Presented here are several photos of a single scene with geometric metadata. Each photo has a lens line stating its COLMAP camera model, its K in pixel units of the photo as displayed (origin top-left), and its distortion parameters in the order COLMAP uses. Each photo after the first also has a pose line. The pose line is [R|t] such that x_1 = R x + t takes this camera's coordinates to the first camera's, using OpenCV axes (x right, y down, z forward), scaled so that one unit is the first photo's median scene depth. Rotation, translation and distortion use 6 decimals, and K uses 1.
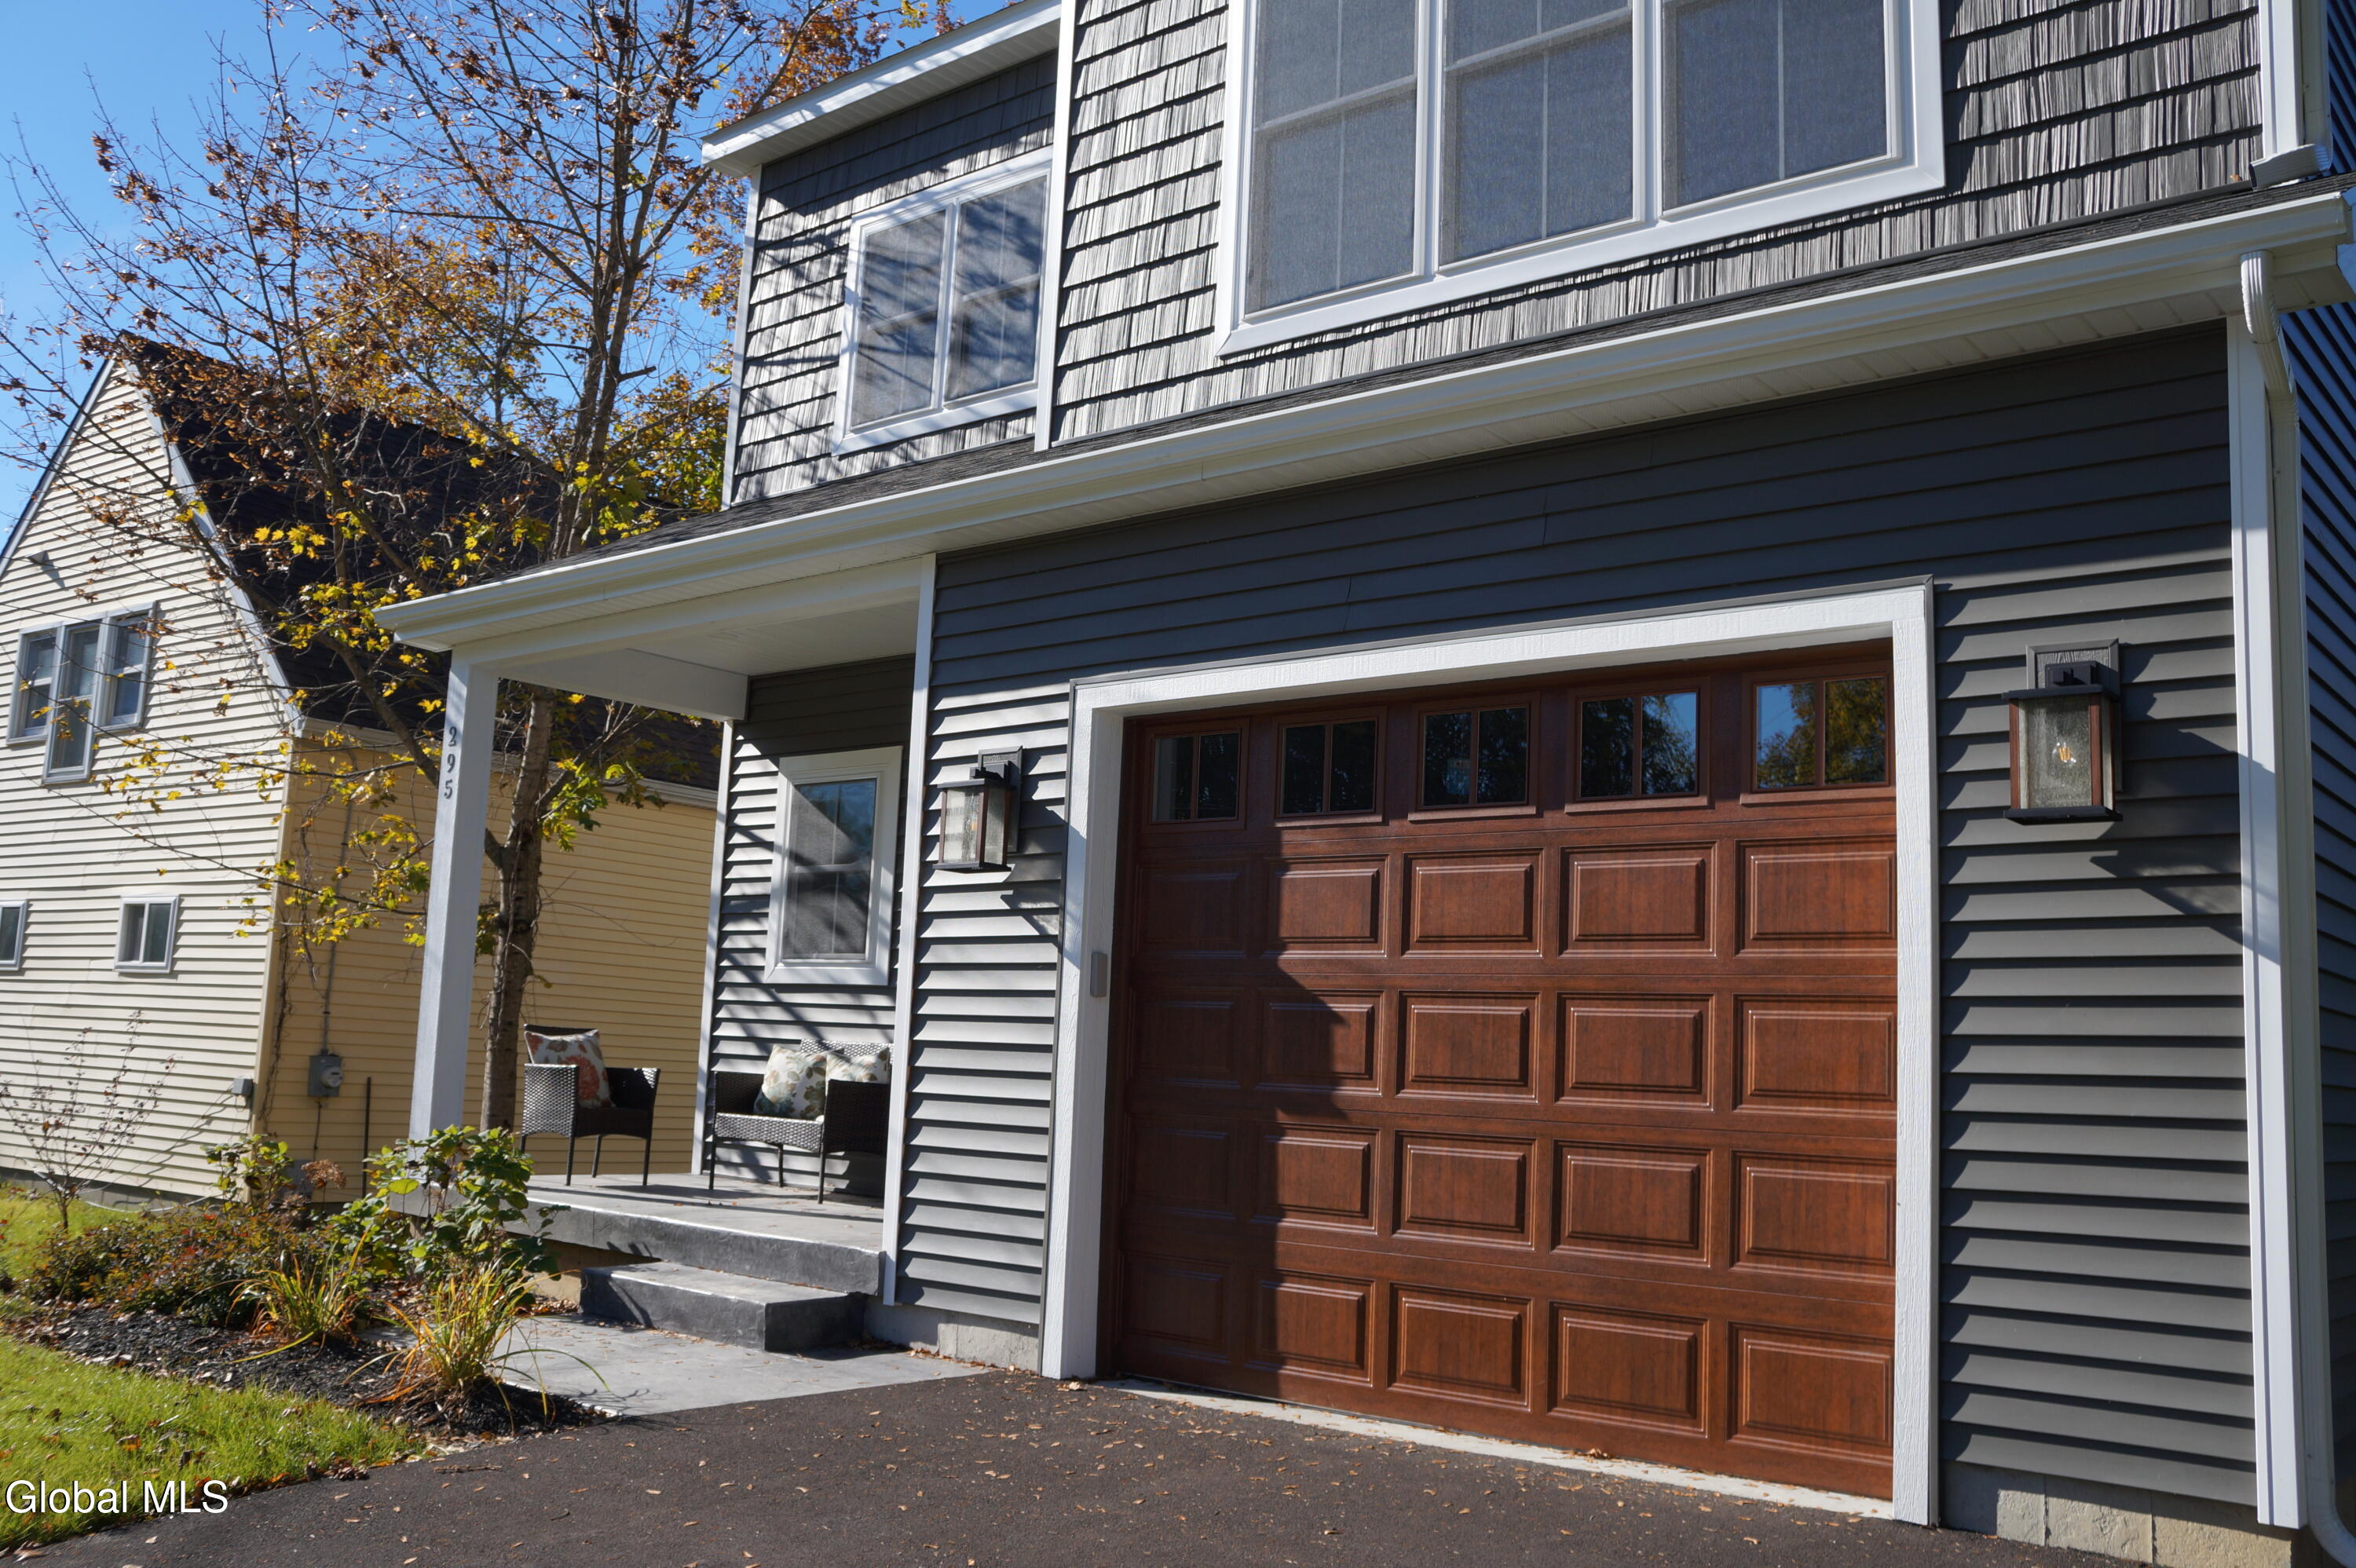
lens RADIAL K [[2033.1, 0, 1178.0], [0, 2033.1, 784.0], [0, 0, 1]] dist [-0.137785, 0.121383]
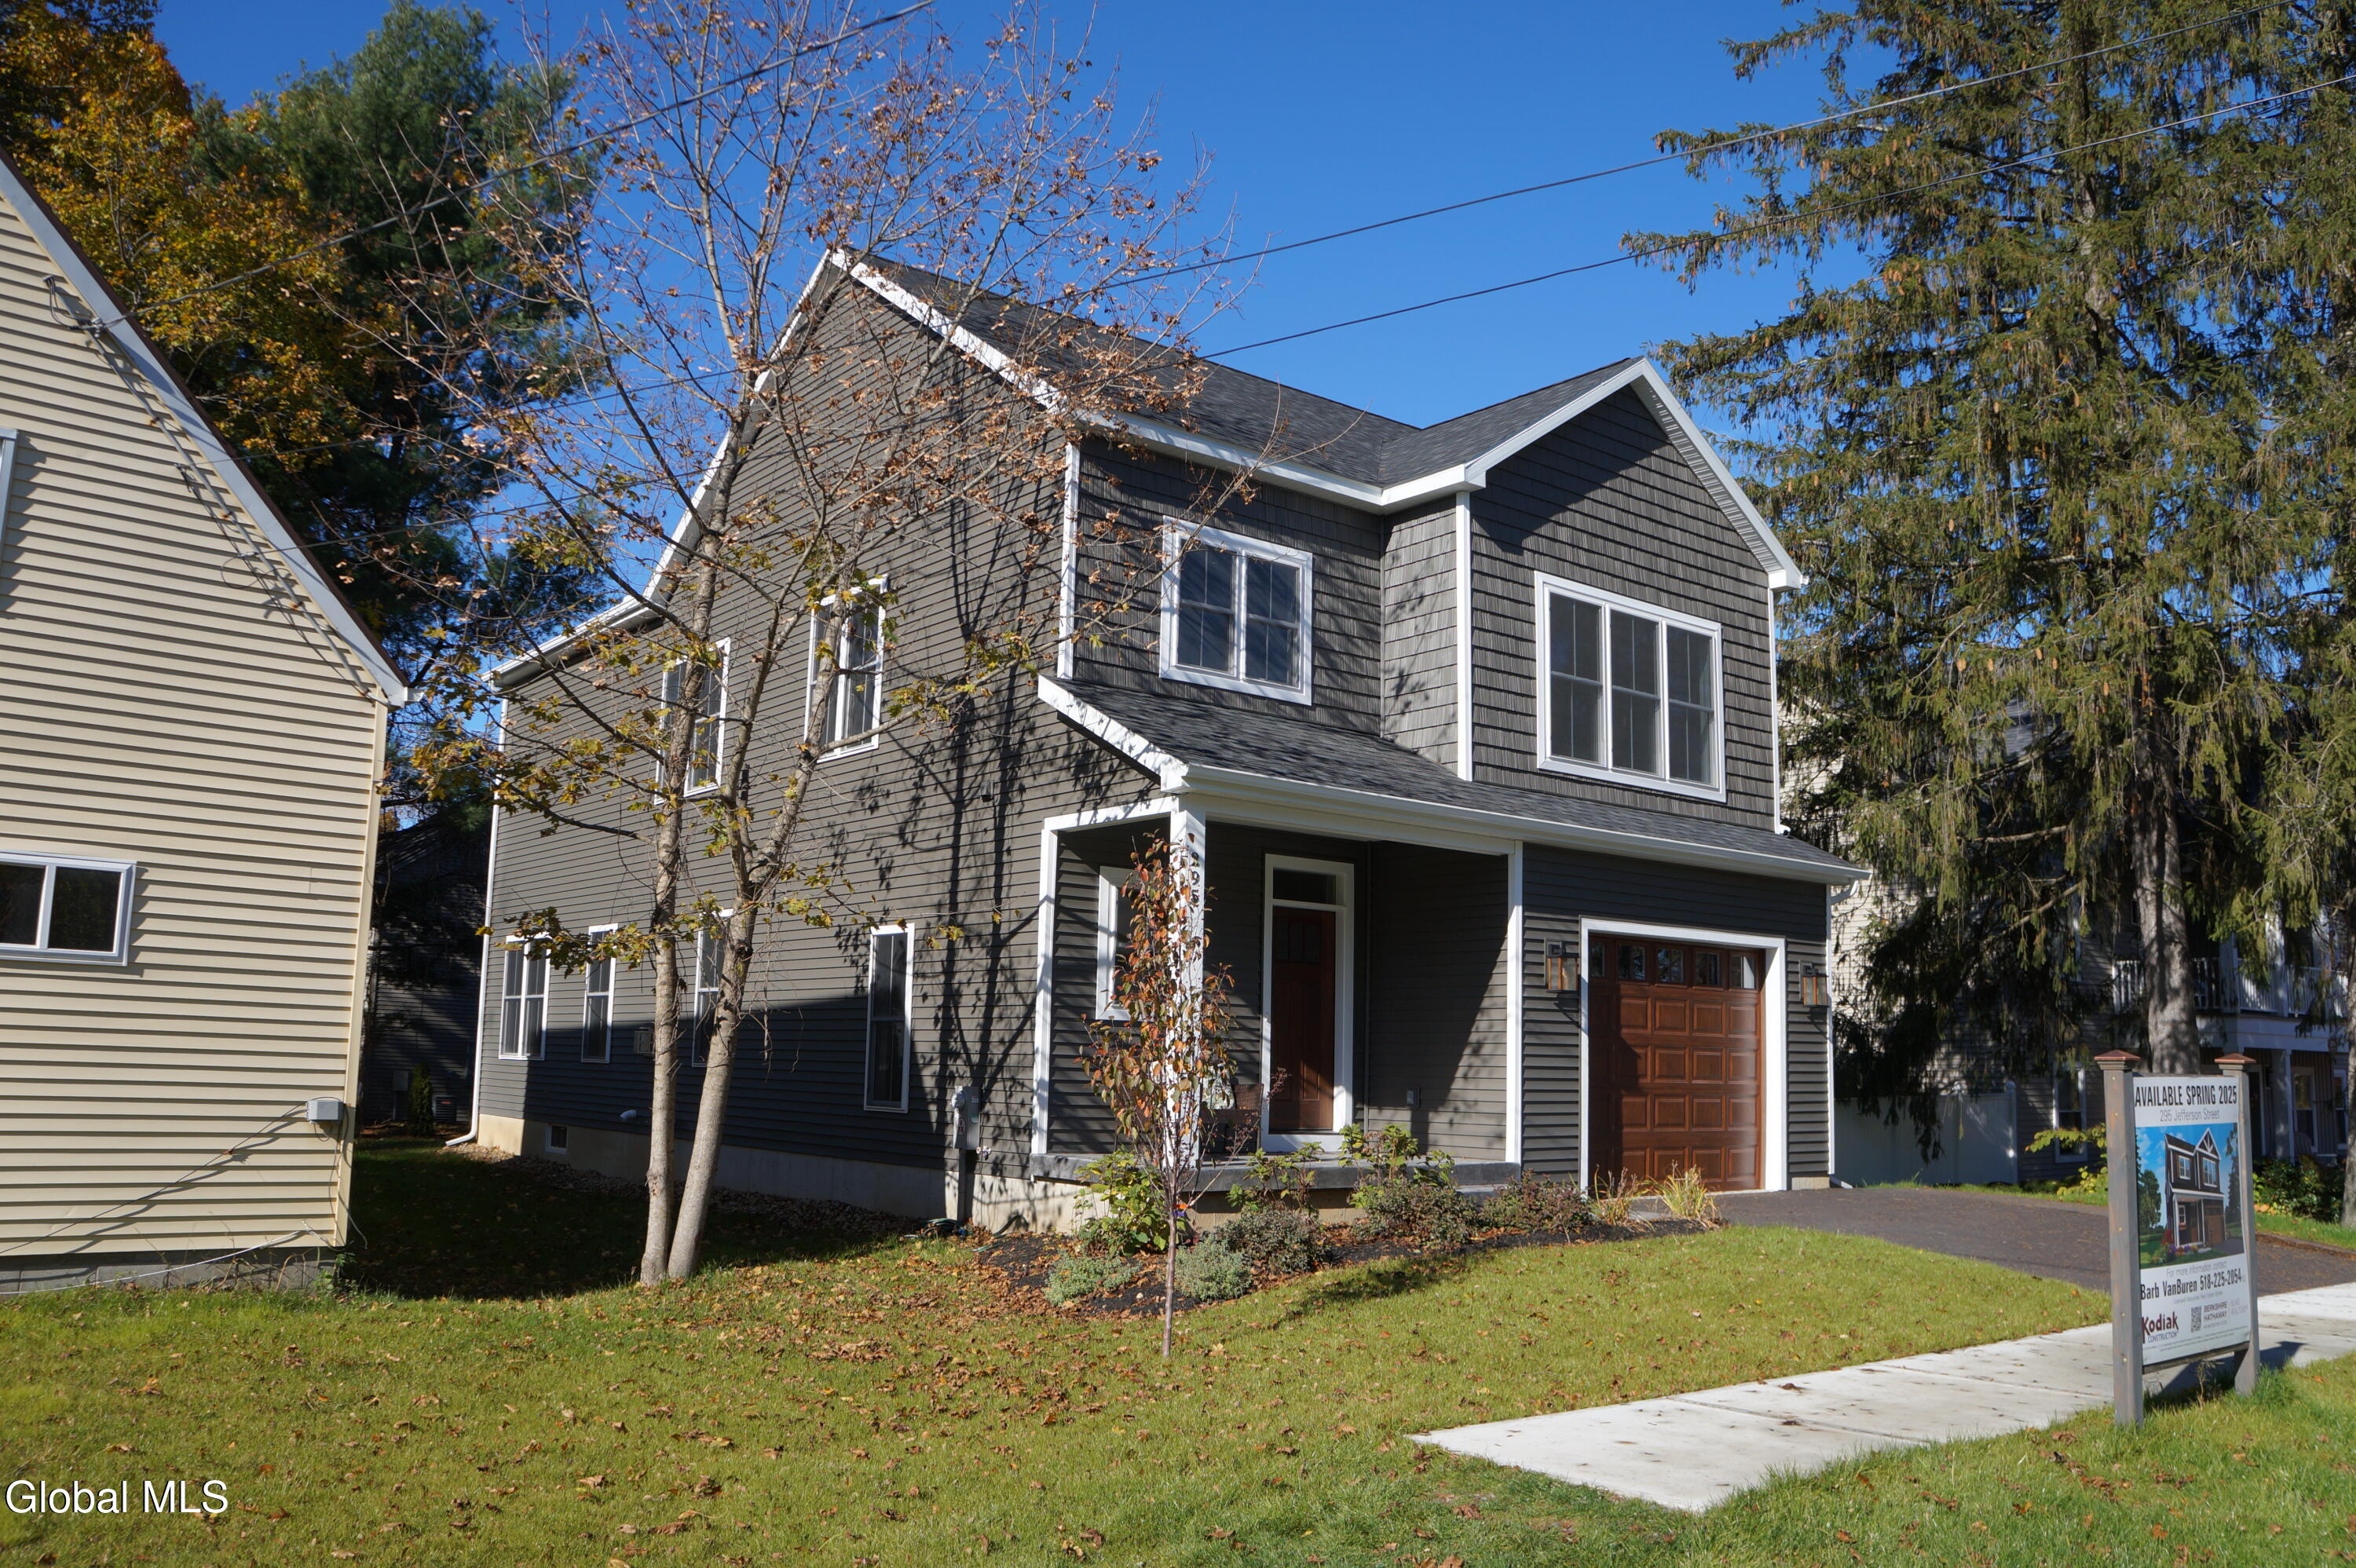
lens RADIAL K [[1847.5, 0, 1178.0], [0, 1847.5, 784.0], [0, 0, 1]] dist [-0.135770, -0.005139]
pose [[0.212419, 0.114037, 0.970502, -2.427121], [-0.149854, 0.985221, -0.082967, 0.050398], [-0.965620, -0.127810, 0.226368, 1.049913]]
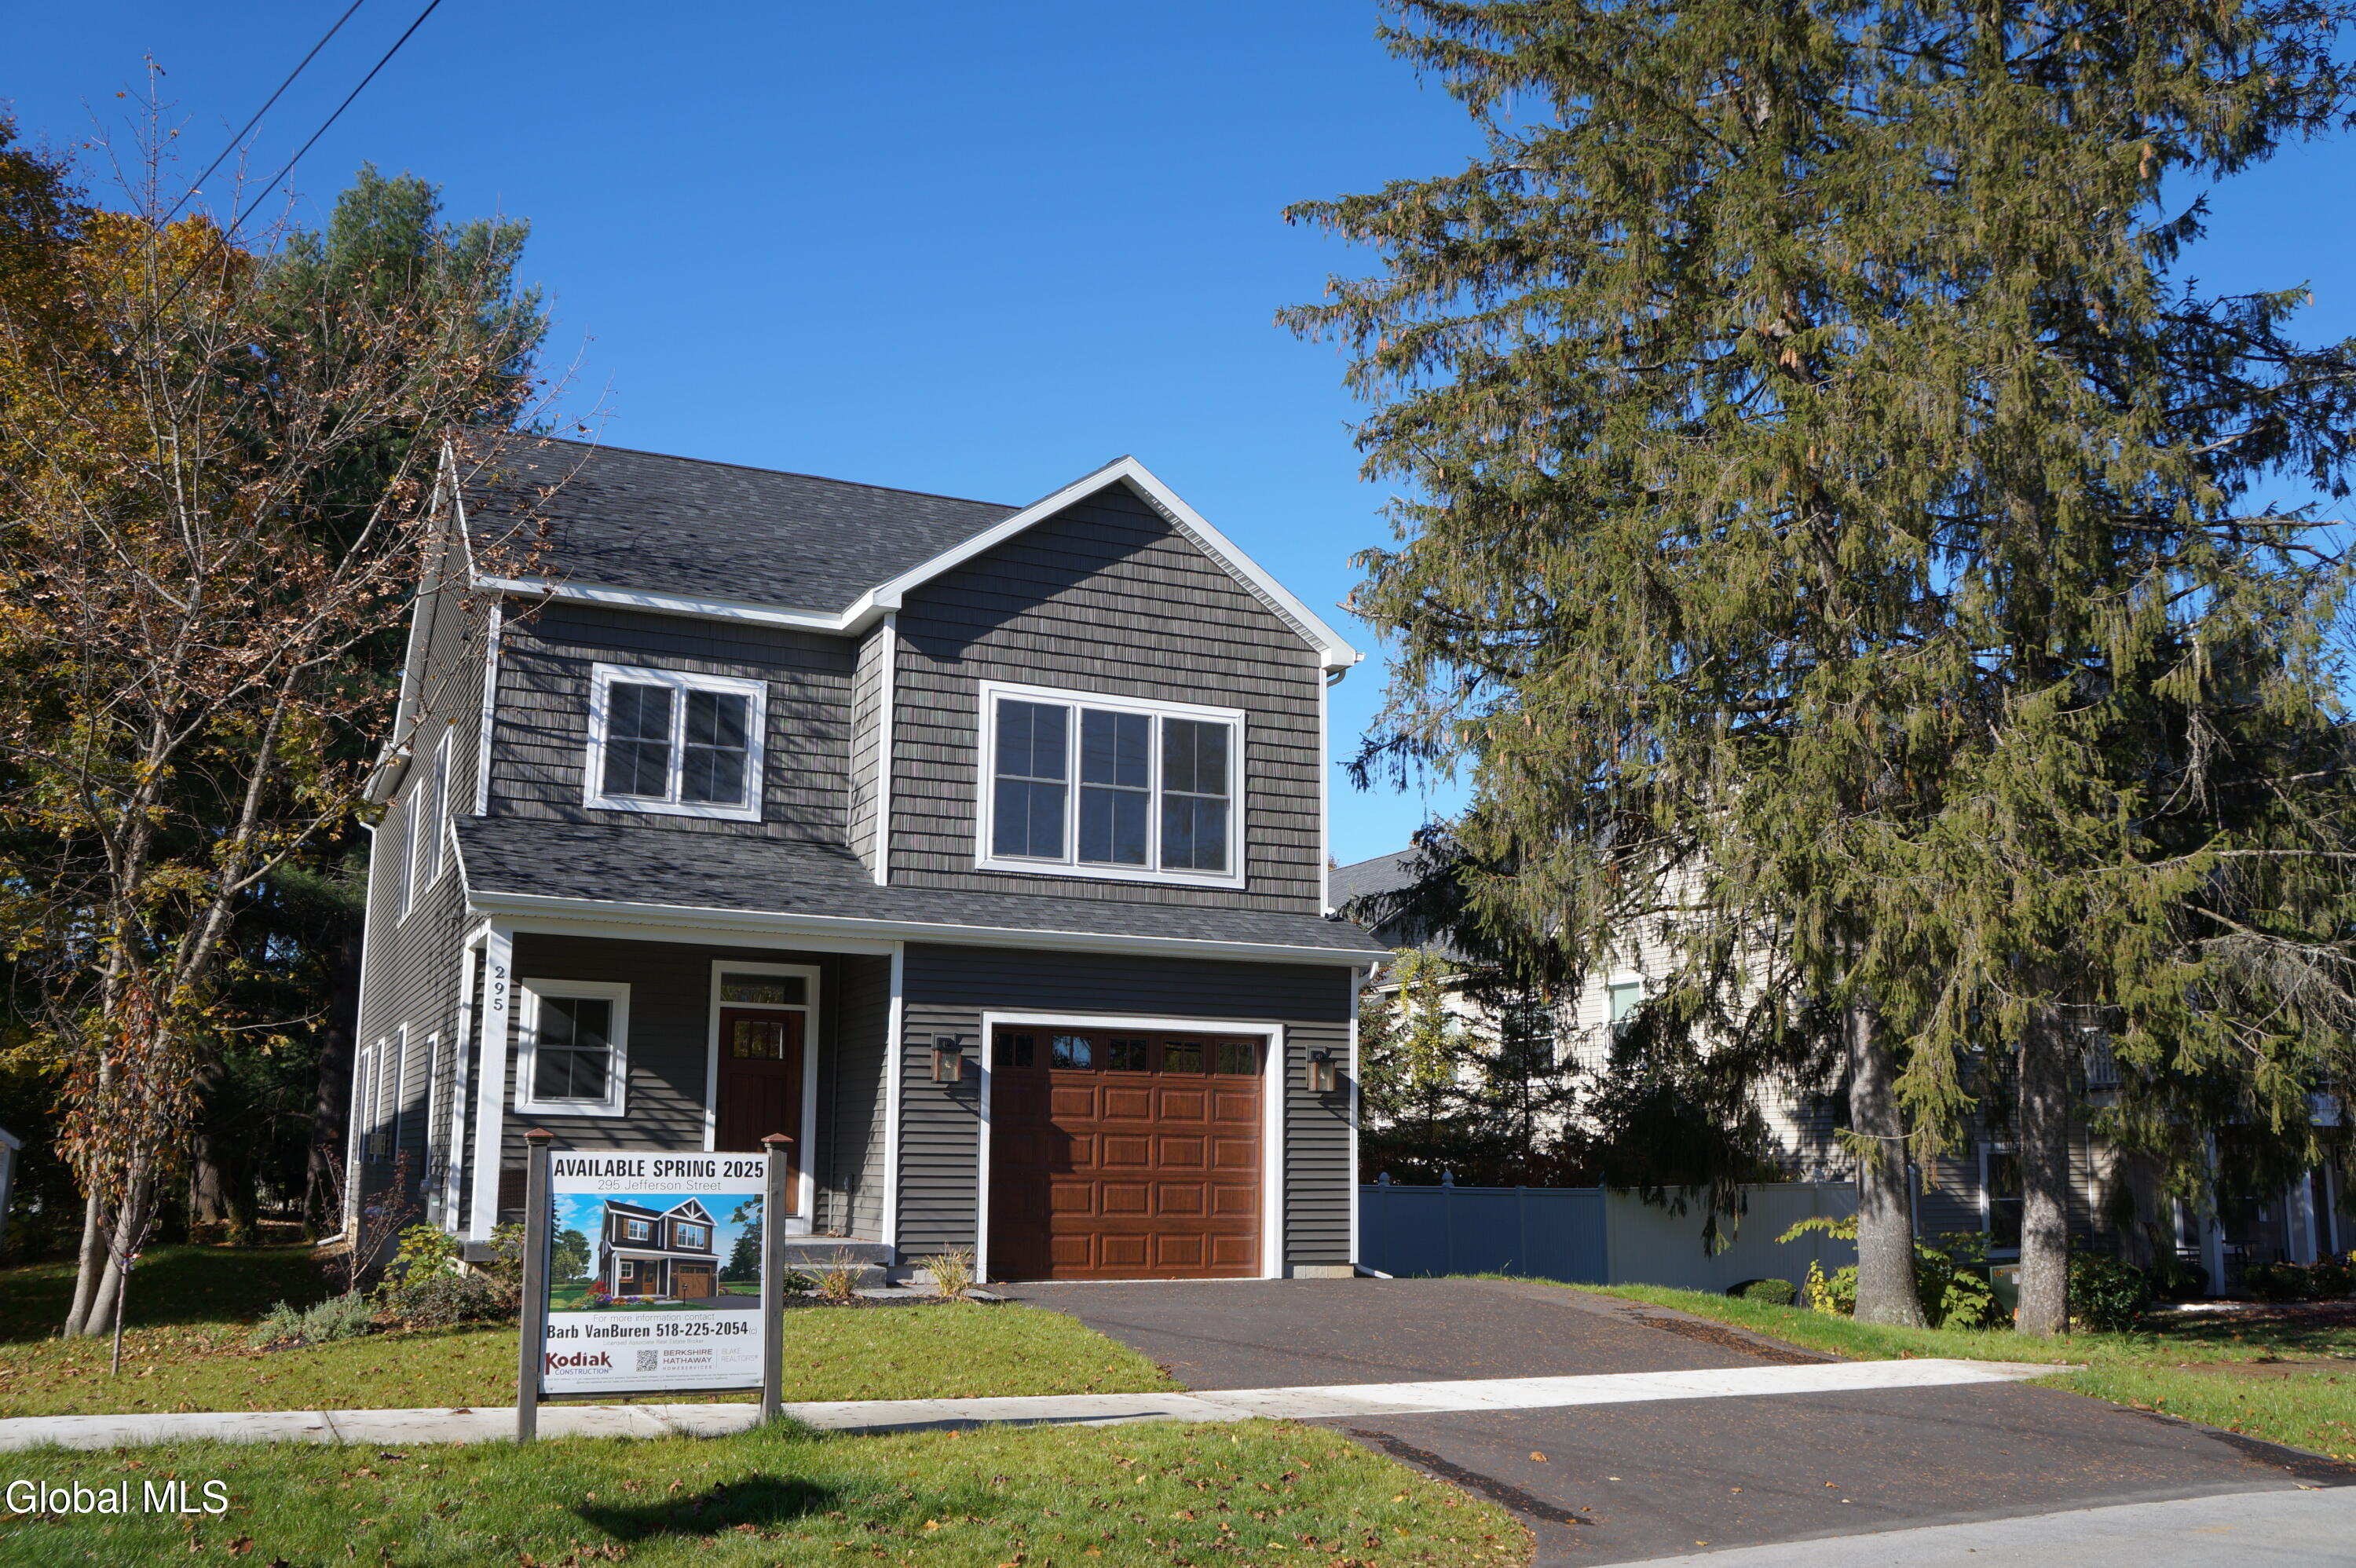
lens RADIAL K [[2033.1, 0, 1178.0], [0, 2033.1, 784.0], [0, 0, 1]] dist [-0.137785, 0.121383]
pose [[0.422262, 0.132441, 0.896746, -2.389851], [-0.115332, 0.989079, -0.091770, -0.132539], [-0.899107, -0.064673, 0.432925, -0.313178]]
